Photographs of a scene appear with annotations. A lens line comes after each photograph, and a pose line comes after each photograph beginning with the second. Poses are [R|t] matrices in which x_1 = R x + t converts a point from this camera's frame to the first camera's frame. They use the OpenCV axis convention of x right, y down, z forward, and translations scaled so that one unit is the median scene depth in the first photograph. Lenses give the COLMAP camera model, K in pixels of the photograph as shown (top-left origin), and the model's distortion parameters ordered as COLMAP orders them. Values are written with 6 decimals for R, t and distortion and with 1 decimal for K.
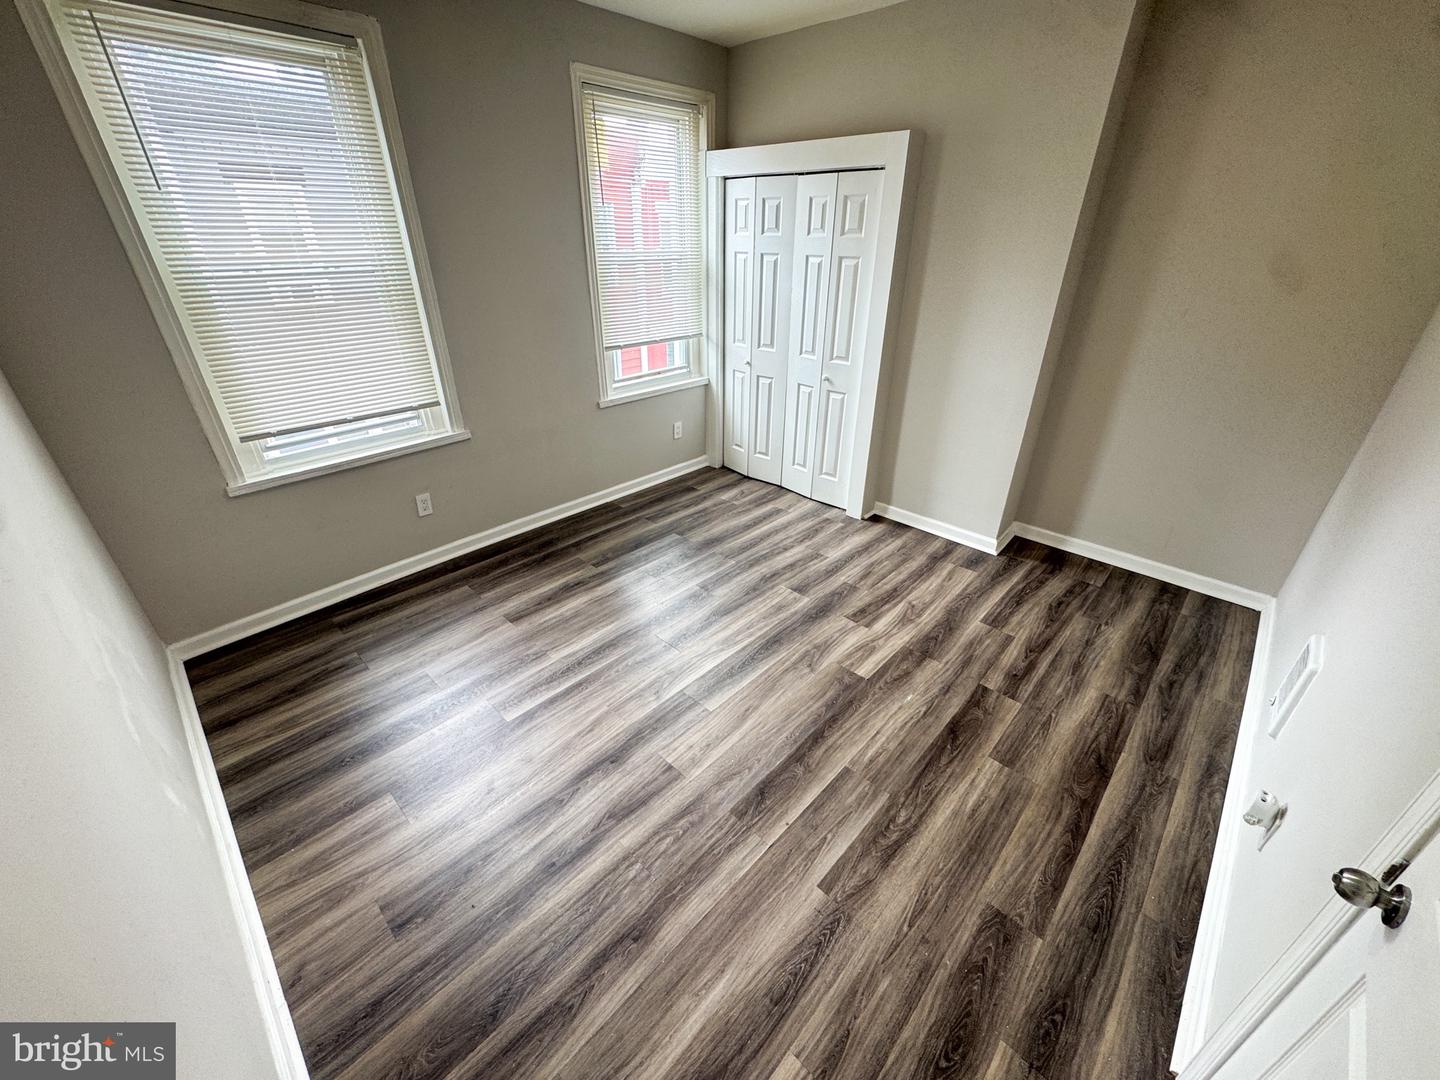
lens RADIAL K [[573.5, 0, 717.1], [0, 573.5, 542.7], [0, 0, 1]] dist [-0.003165, 0.001311]
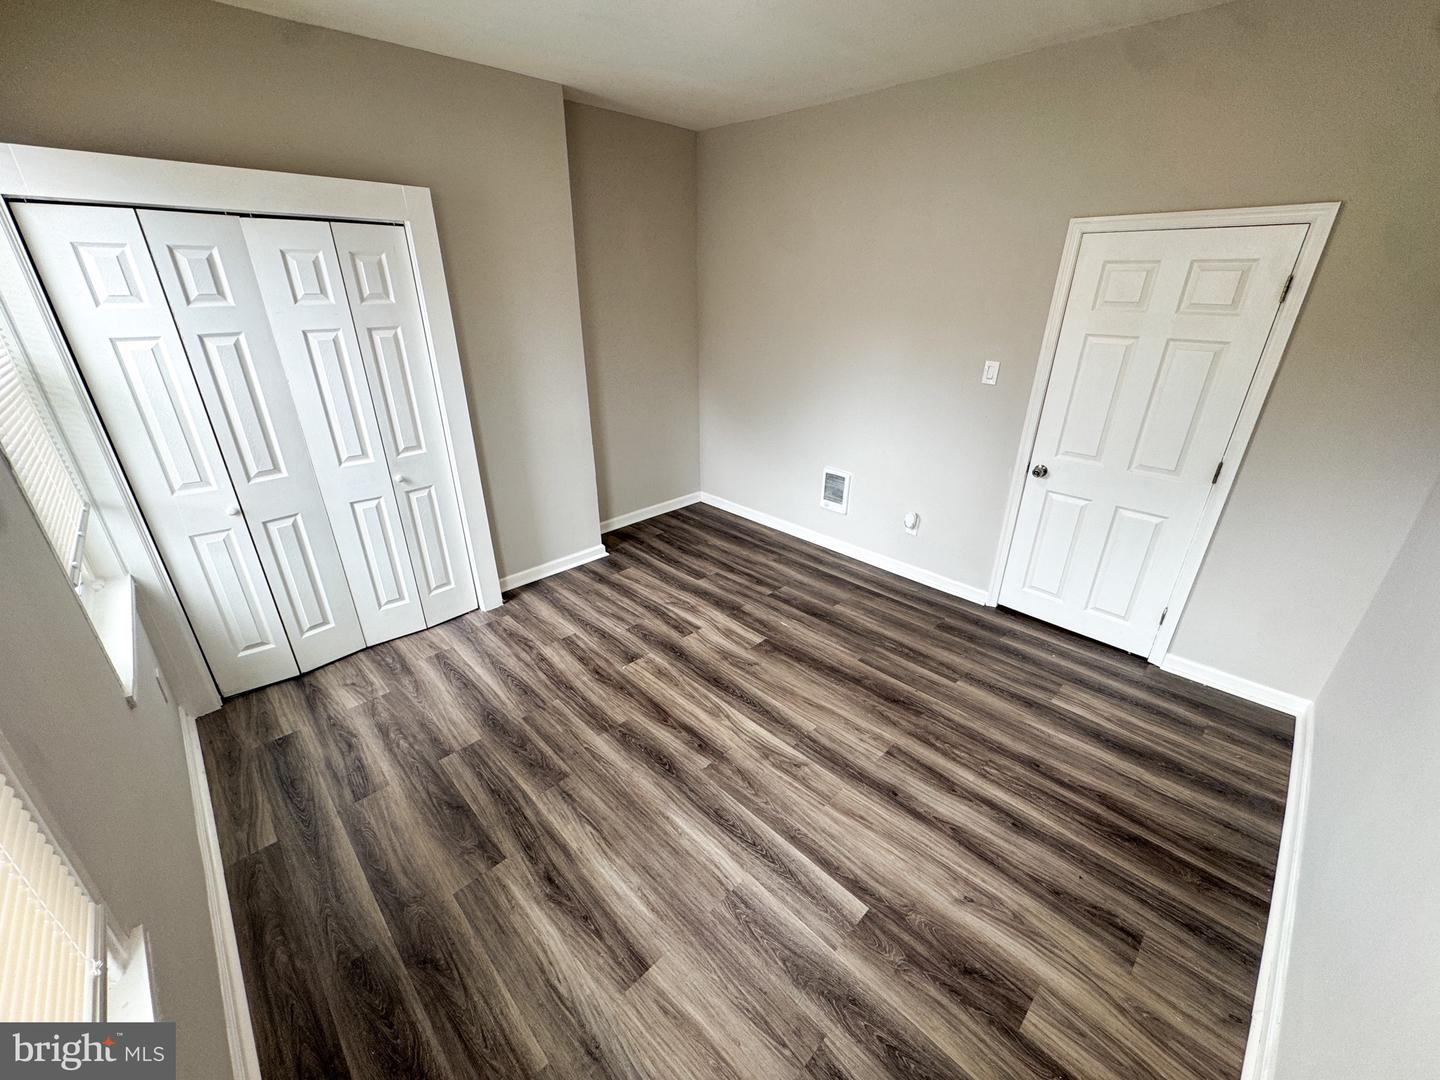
lens RADIAL K [[573.5, 0, 717.3], [0, 573.5, 545.6], [0, 0, 1]] dist [-0.003165, 0.001311]
pose [[0.036197, -0.415824, 0.908725, -0.686528], [0.481414, 0.804111, 0.348778, -0.356434], [-0.875746, 0.424848, 0.229290, 0.622125]]
